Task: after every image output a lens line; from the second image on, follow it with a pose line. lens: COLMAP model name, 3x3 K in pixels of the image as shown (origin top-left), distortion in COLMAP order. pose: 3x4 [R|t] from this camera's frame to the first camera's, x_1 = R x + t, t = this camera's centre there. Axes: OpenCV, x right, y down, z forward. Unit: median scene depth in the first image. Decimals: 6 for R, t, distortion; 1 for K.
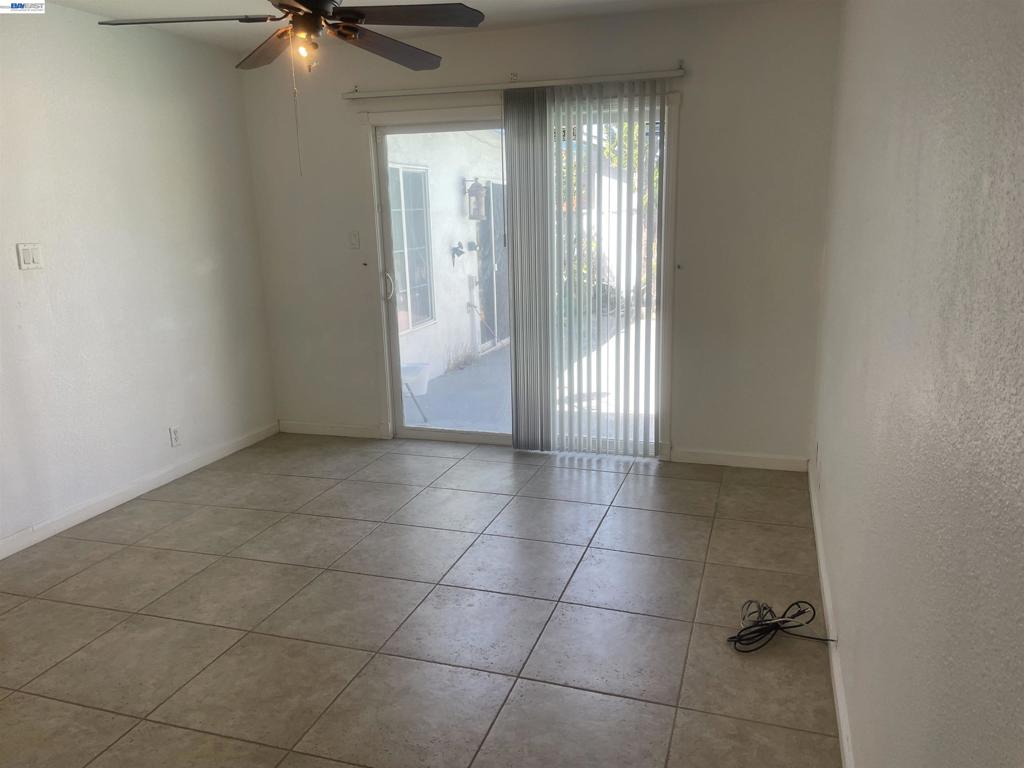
lens RADIAL K [[780.0, 0, 512.0], [0, 780.0, 384.0], [0, 0, 1]] dist [0.109429, -0.156415]
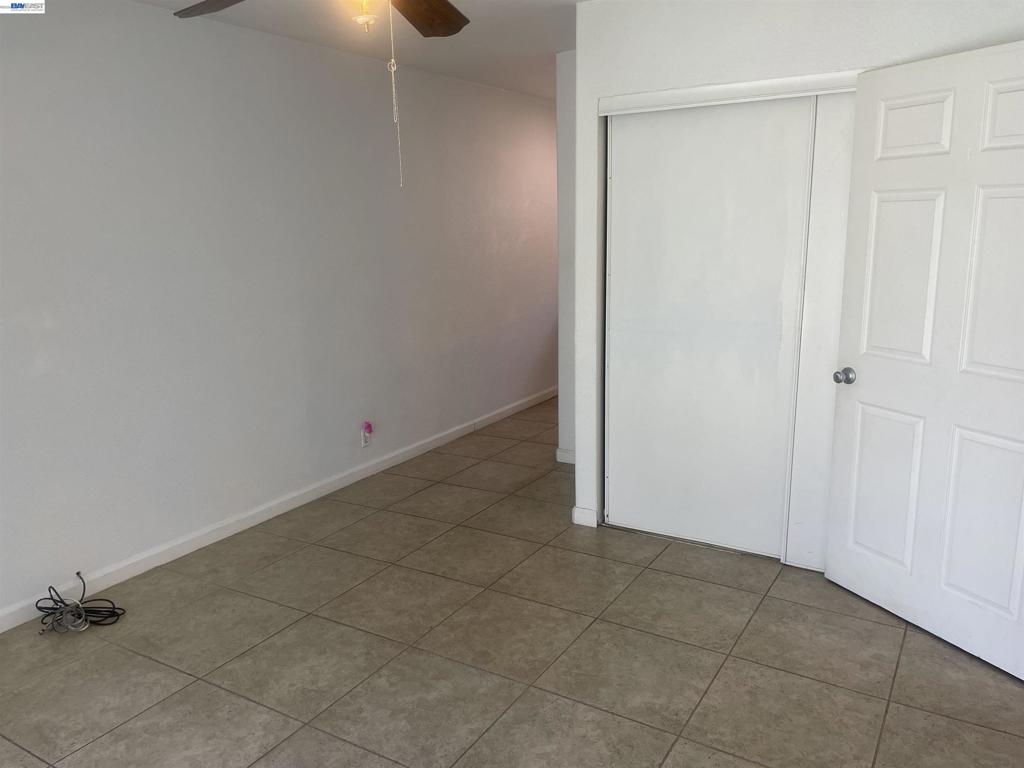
lens RADIAL K [[780.0, 0, 512.0], [0, 780.0, 384.0], [0, 0, 1]] dist [0.109429, -0.156415]
pose [[-0.973259, -0.005181, 0.229651, -0.486265], [0.091834, 0.907600, 0.409669, -0.361606], [-0.210554, 0.419804, -0.882854, 1.565094]]
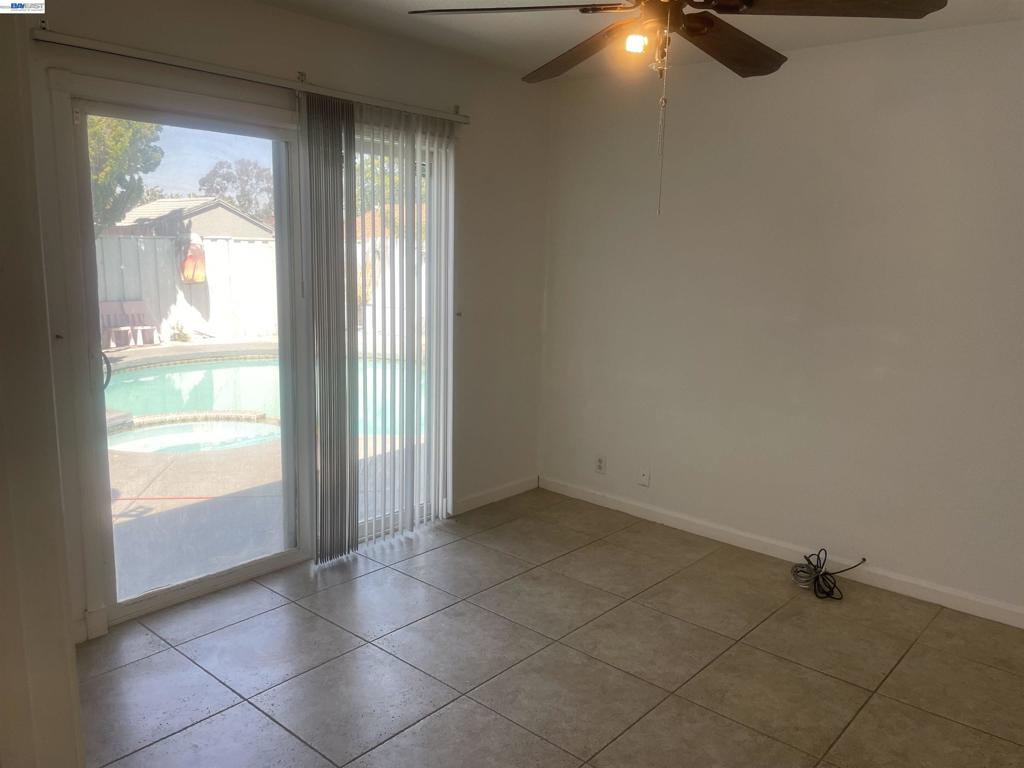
lens RADIAL K [[780.0, 0, 512.0], [0, 780.0, 384.0], [0, 0, 1]] dist [0.109429, -0.156415]
pose [[0.386641, -0.132933, 0.912599, -0.943071], [0.168760, 0.983046, 0.071696, -0.175804], [-0.906658, 0.126290, 0.402520, 0.799872]]
